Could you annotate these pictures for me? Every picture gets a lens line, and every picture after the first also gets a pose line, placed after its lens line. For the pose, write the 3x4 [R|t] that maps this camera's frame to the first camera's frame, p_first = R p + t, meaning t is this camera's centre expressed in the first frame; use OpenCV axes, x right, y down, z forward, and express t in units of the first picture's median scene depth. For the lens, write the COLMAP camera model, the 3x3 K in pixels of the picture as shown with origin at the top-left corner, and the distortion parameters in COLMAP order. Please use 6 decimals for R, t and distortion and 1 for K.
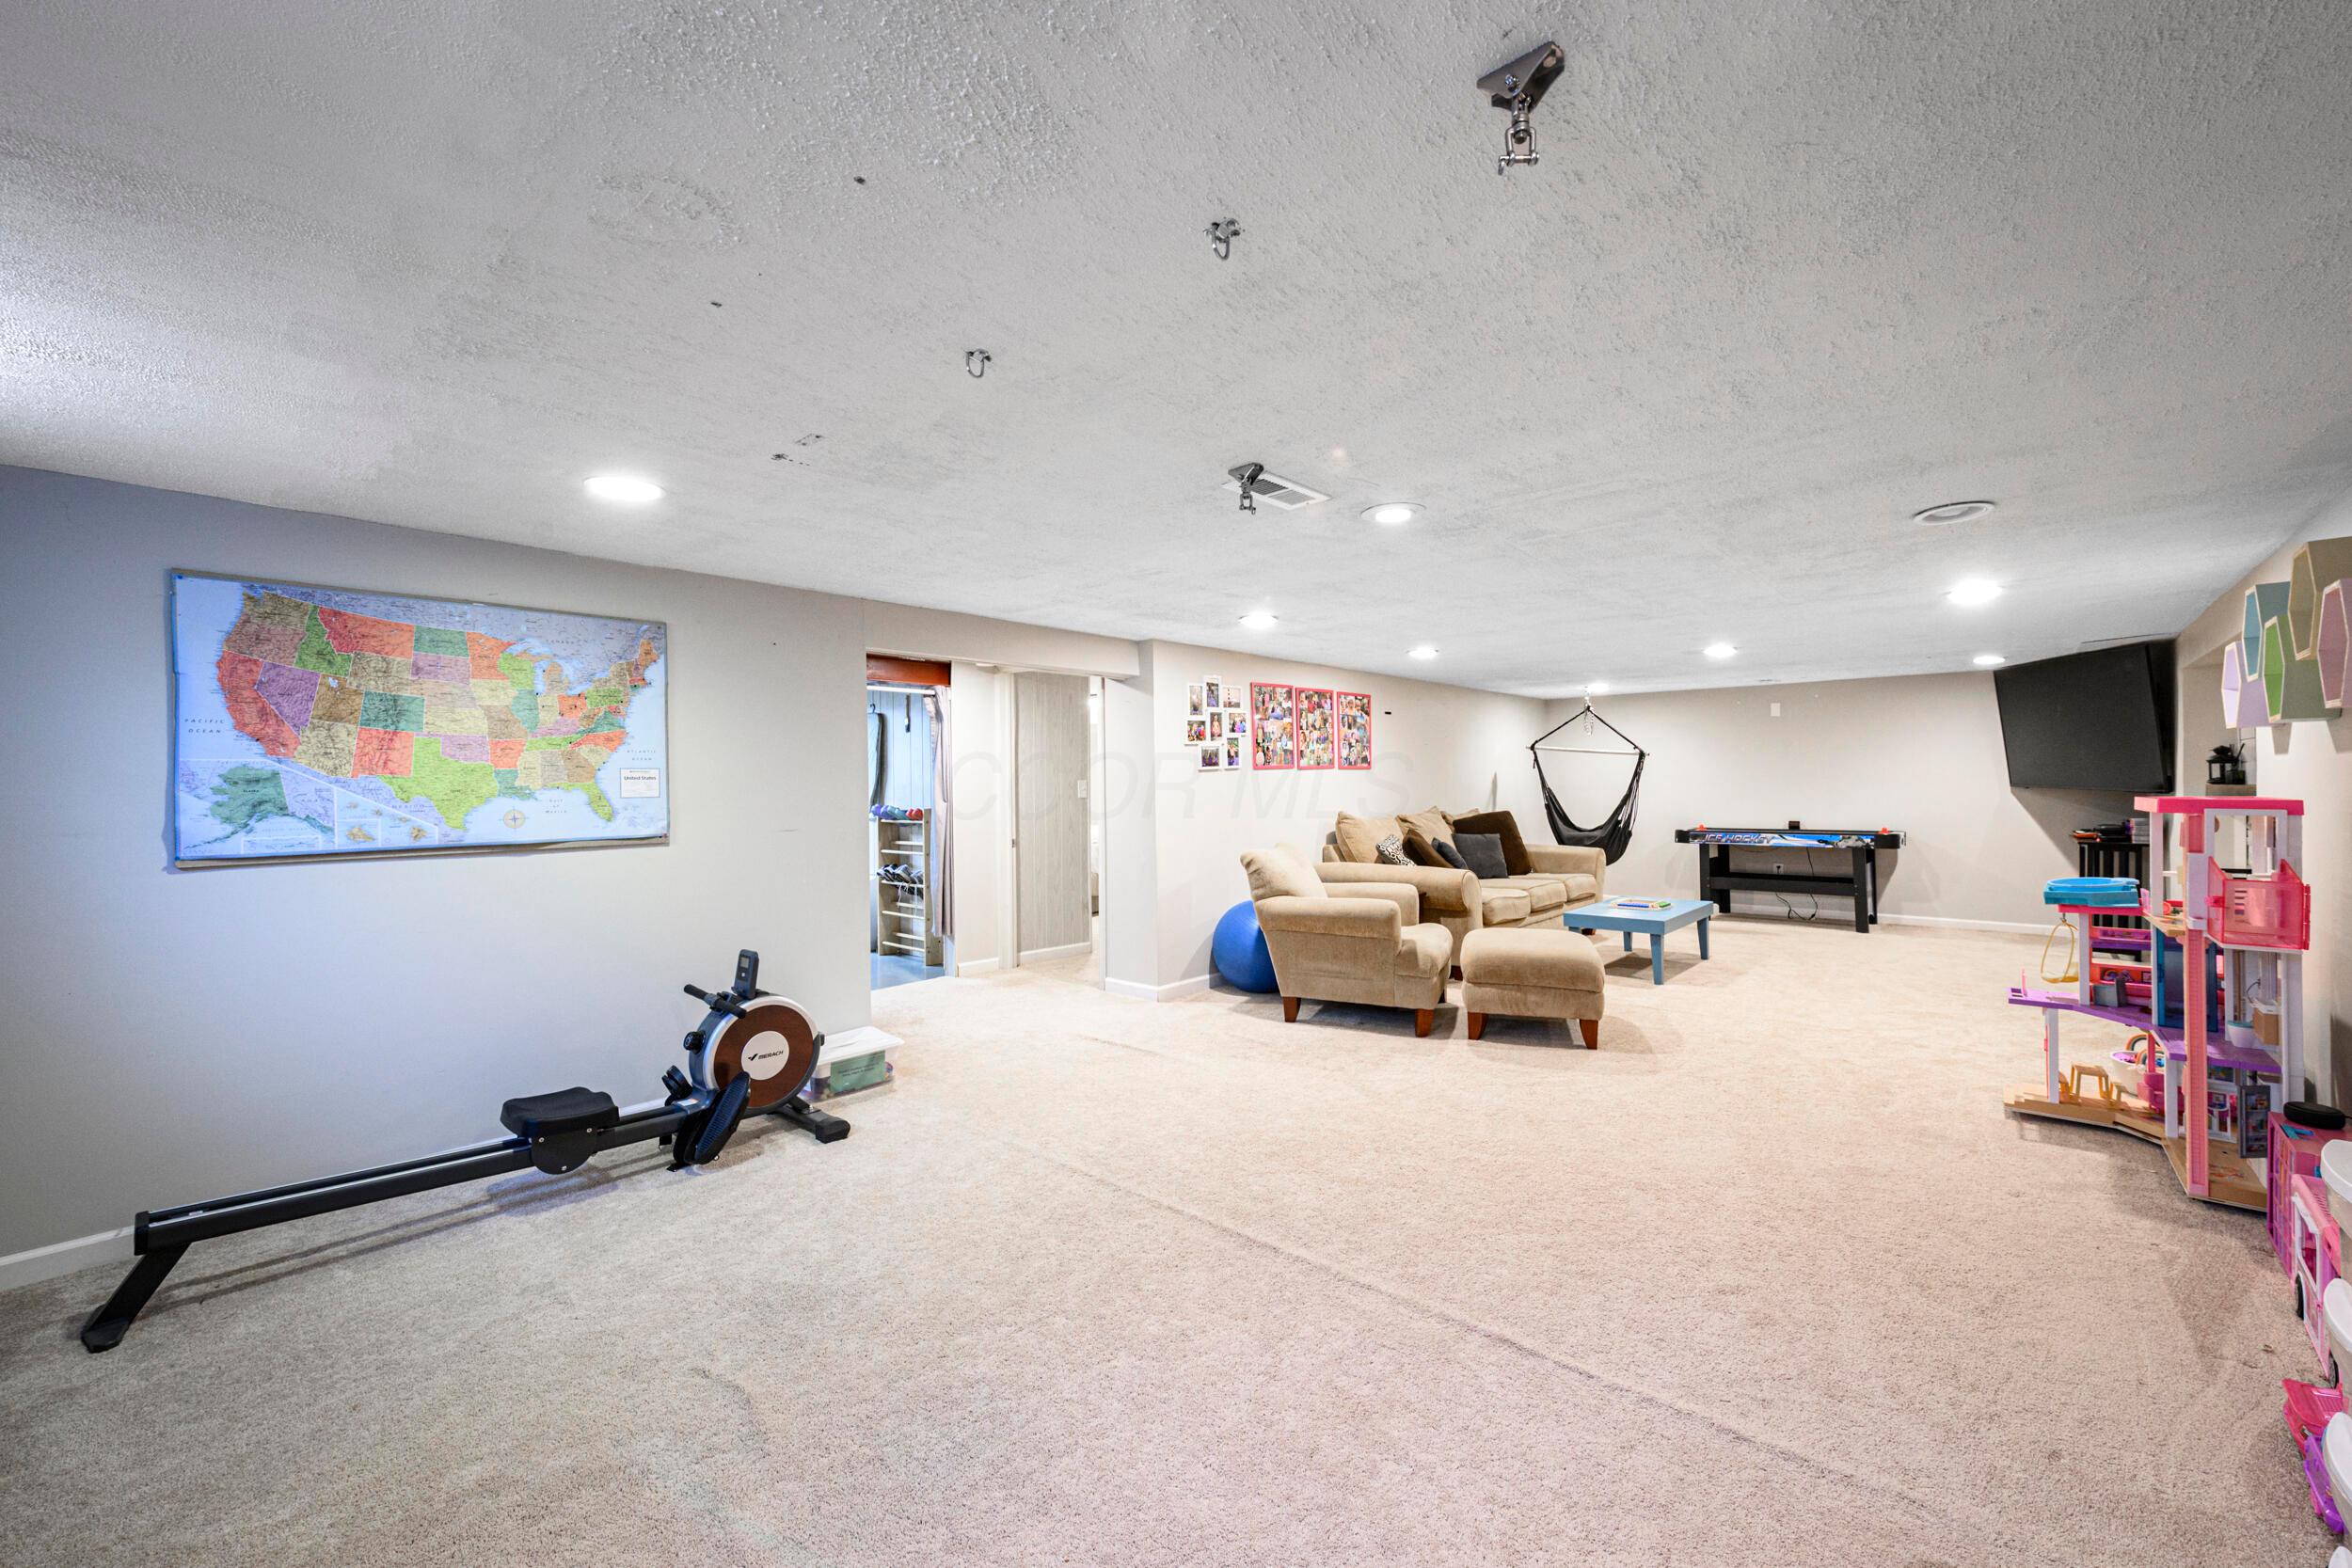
lens RADIAL K [[936.8, 0, 1173.5], [0, 936.8, 781.3], [0, 0, 1]] dist [0.001598, 0.000363]
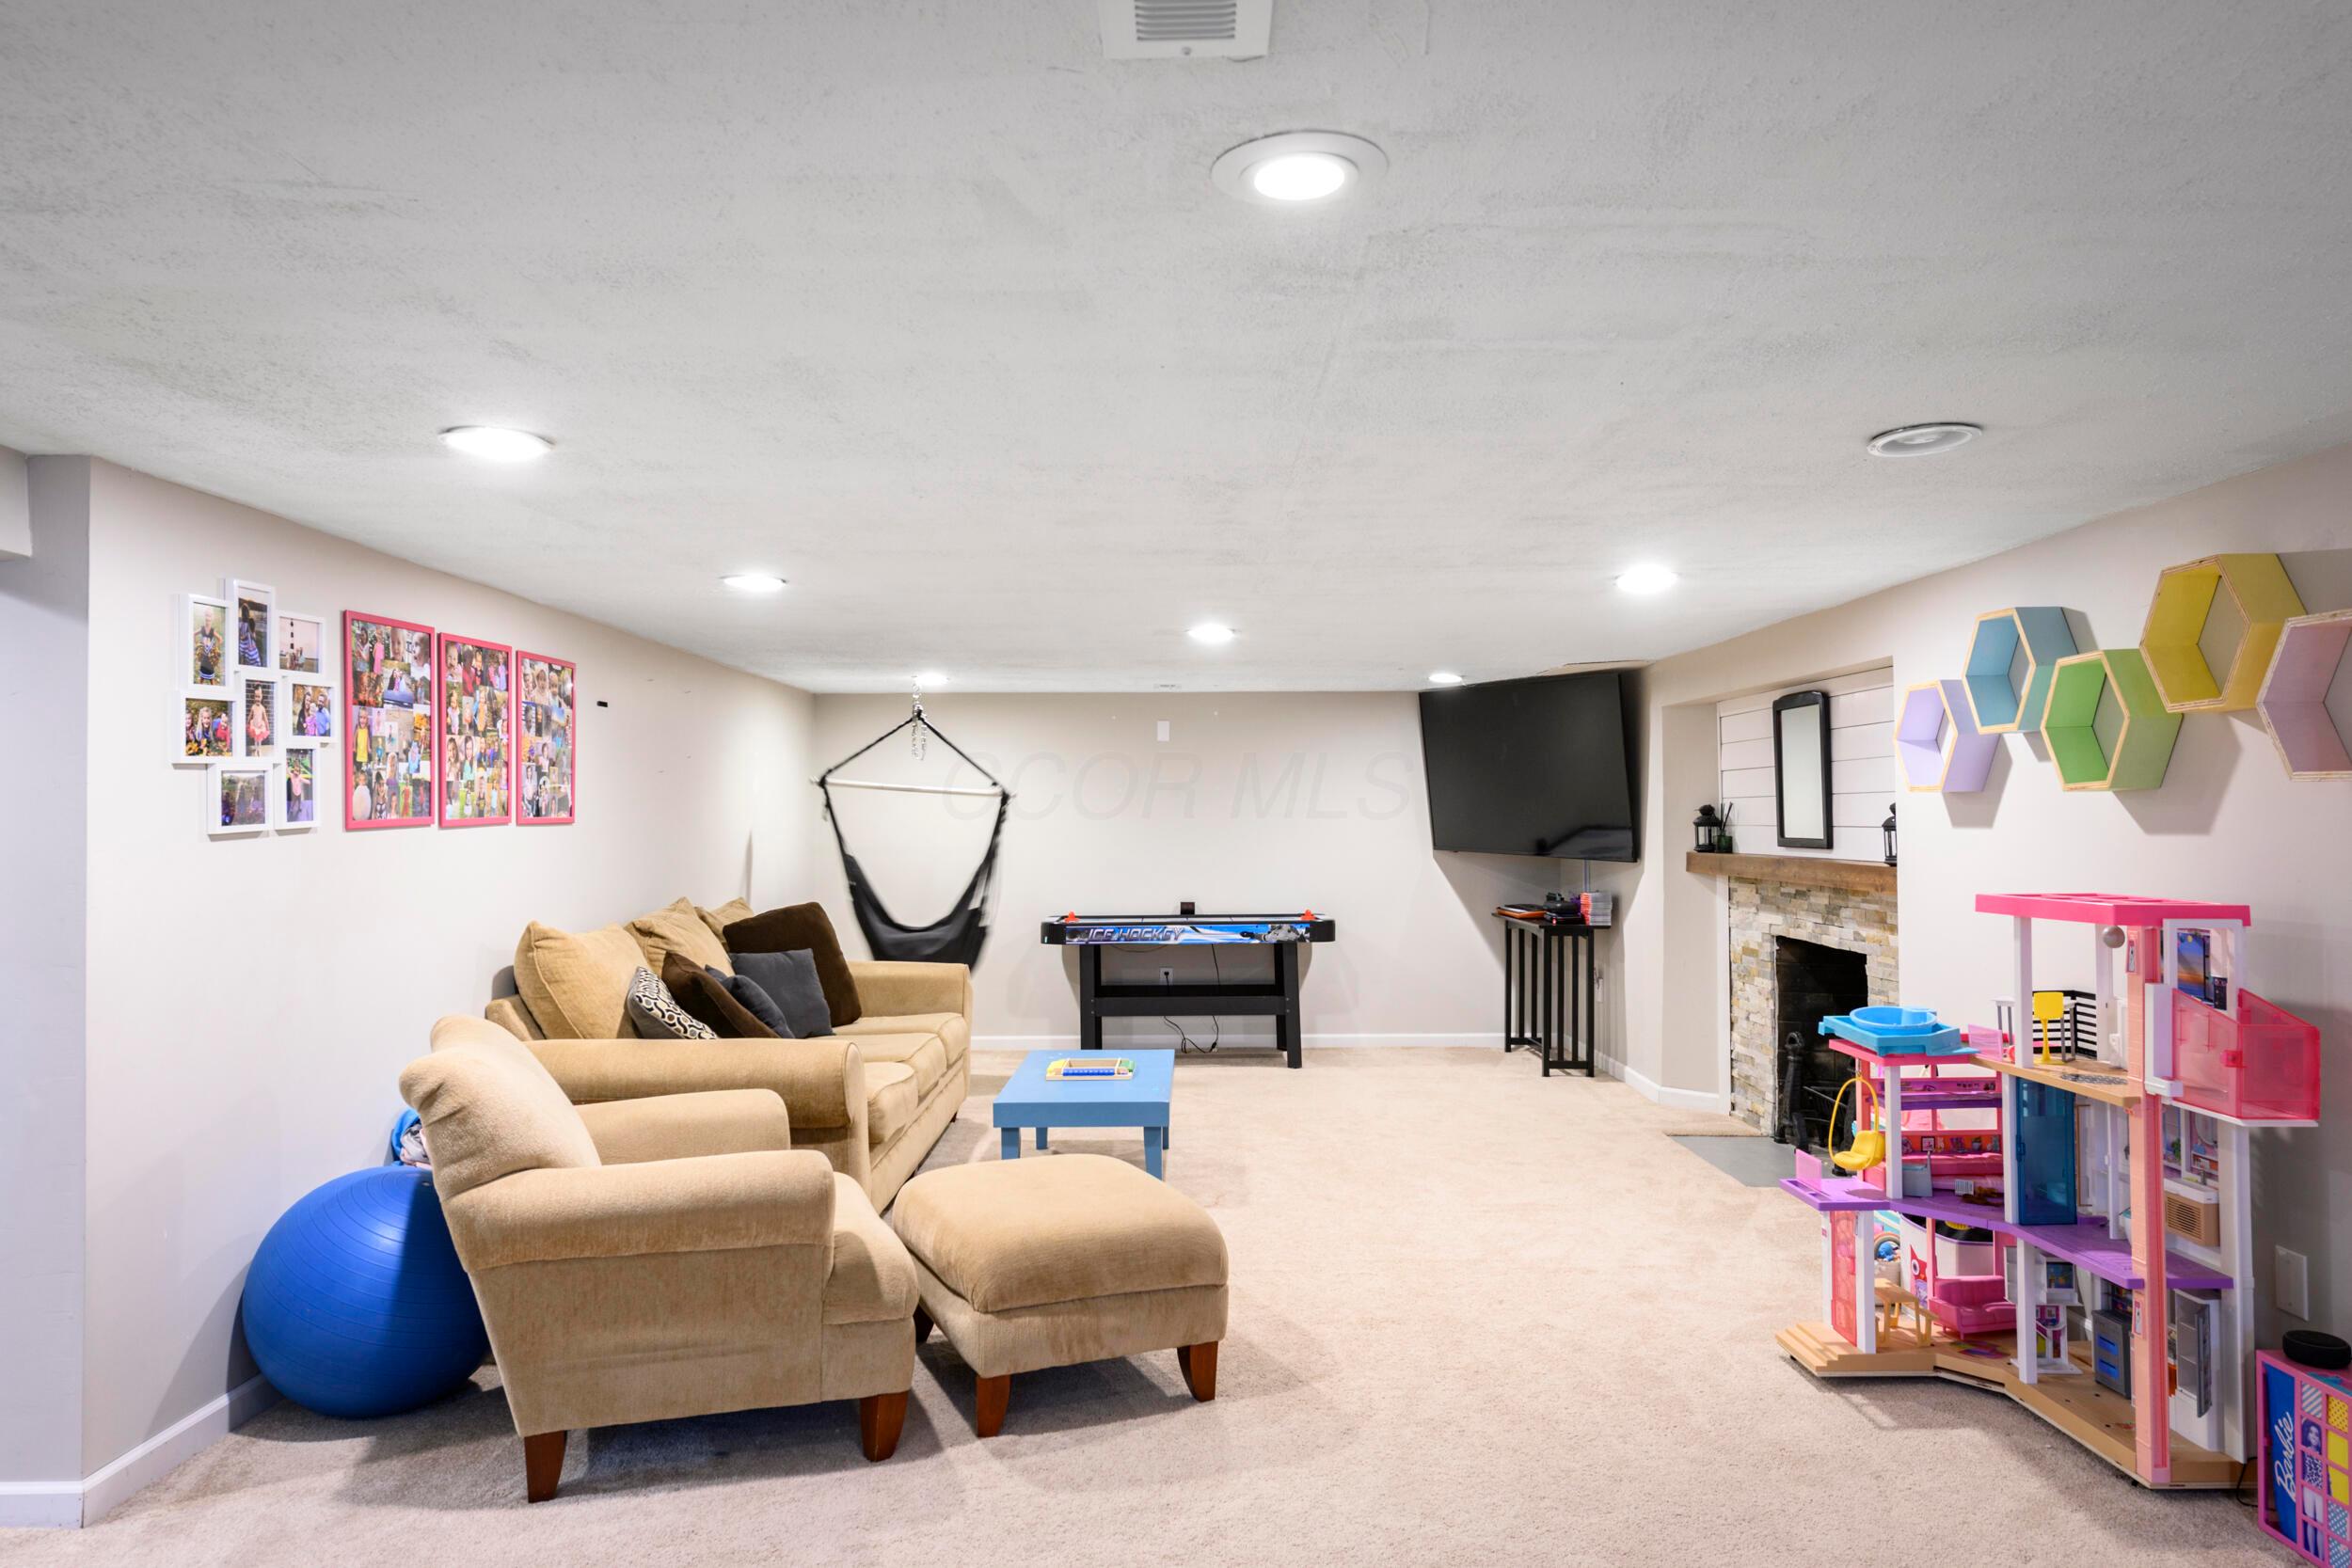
lens RADIAL K [[1533.1, 0, 1175.4], [0, 1533.1, 781.8], [0, 0, 1]] dist [0.000087, 0.002566]
pose [[0.741206, 0.021228, 0.670941, -0.093875], [-0.003636, 0.999612, -0.027610, -0.017258], [-0.671267, 0.018025, 0.740996, 0.300530]]
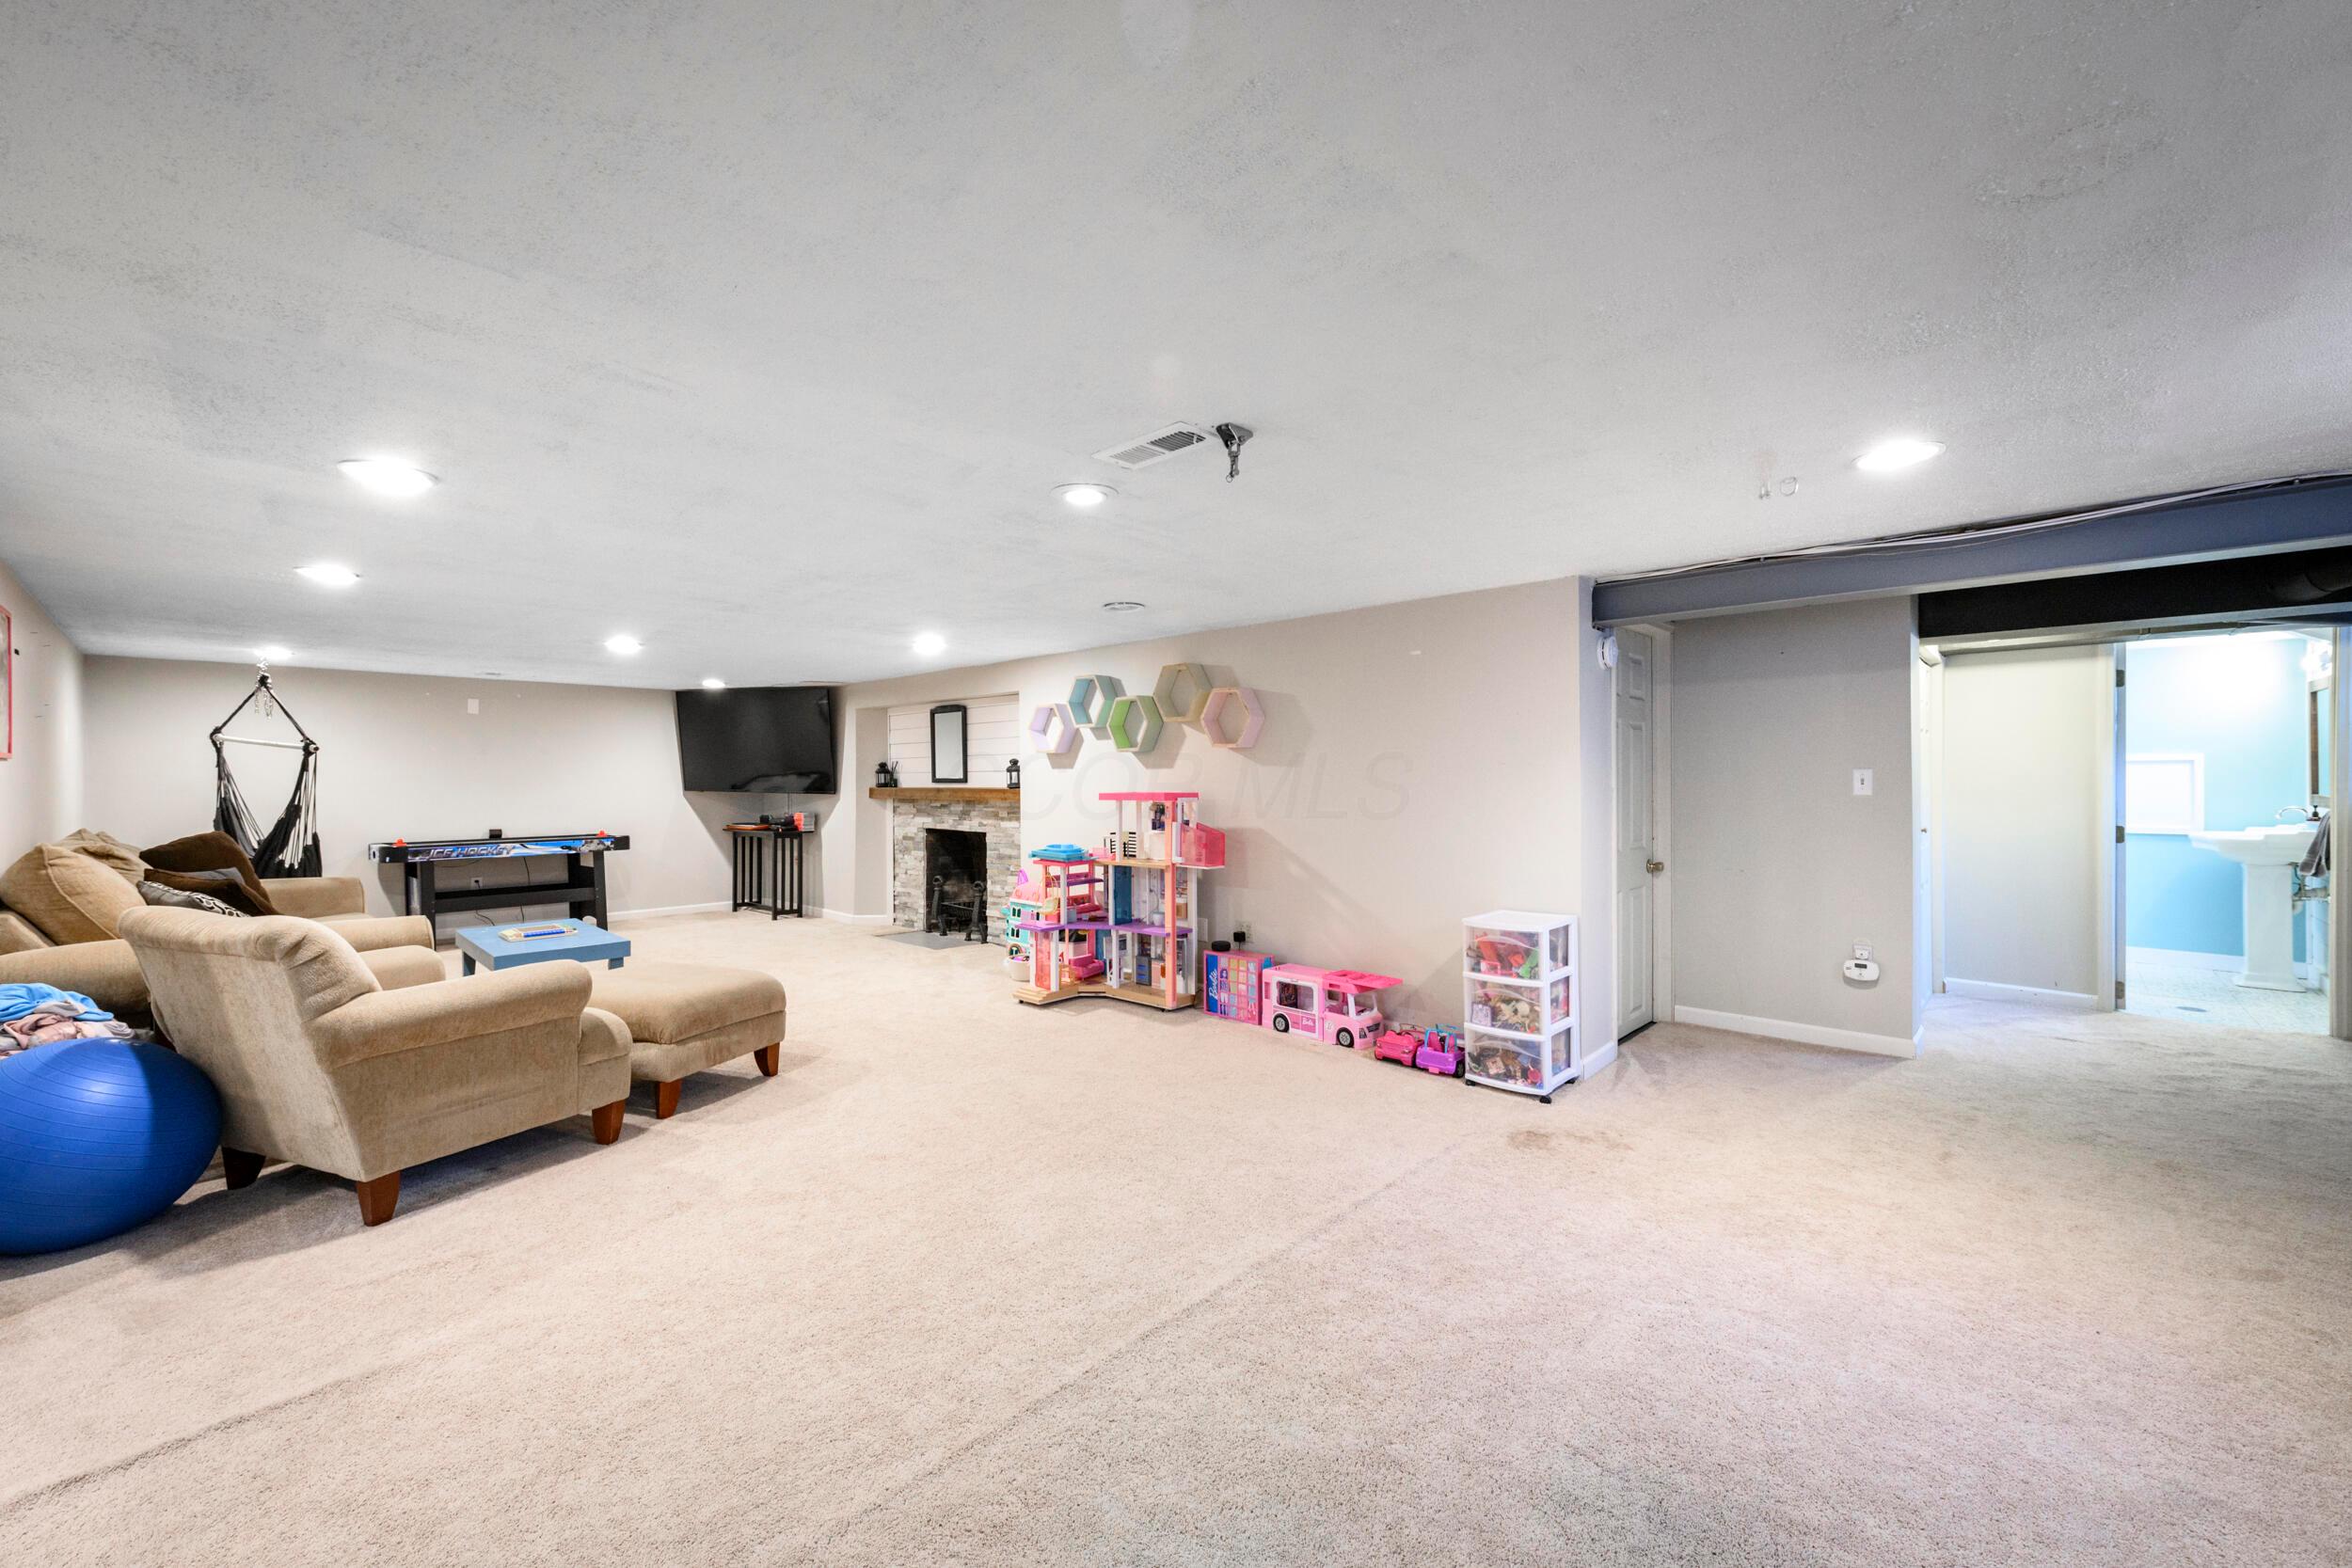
lens RADIAL K [[936.8, 0, 1178.7], [0, 936.8, 779.9], [0, 0, 1]] dist [0.001598, 0.000363]
pose [[0.022486, 0.007869, 0.999716, -0.349314], [0.002395, 0.999966, -0.007925, 0.004172], [-0.999744, 0.002573, 0.022466, 0.442624]]
